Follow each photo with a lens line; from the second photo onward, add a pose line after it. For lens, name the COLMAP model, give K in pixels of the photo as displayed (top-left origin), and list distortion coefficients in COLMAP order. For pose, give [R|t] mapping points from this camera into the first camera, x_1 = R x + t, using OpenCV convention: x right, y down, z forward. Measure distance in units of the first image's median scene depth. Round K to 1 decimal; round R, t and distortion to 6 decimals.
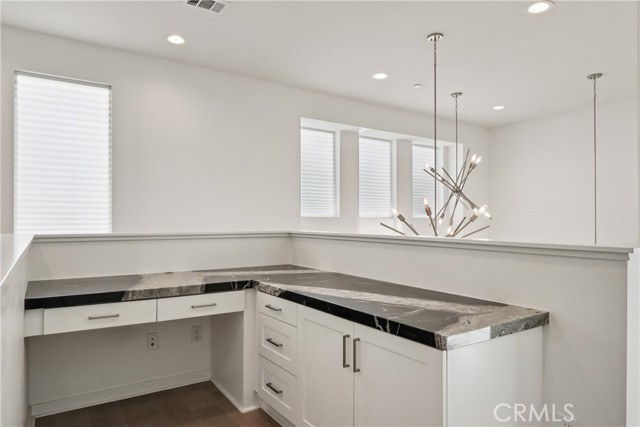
lens RADIAL K [[406.2, 0, 317.2], [0, 406.2, 216.5], [0, 0, 1]] dist [0.013726, -0.000468]
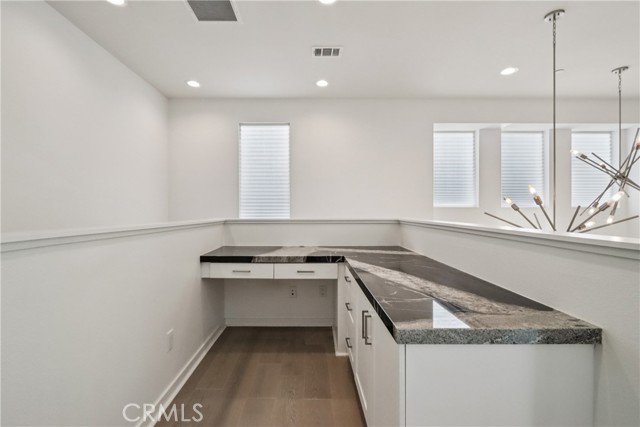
lens RADIAL K [[296.7, 0, 318.4], [0, 296.7, 211.3], [0, 0, 1]] dist [0.008023, -0.002884]
pose [[0.838915, -0.000256, -0.544262, 0.220387], [0.006906, 0.999924, 0.010174, 0.002618], [0.544218, -0.012294, 0.838854, 0.126248]]
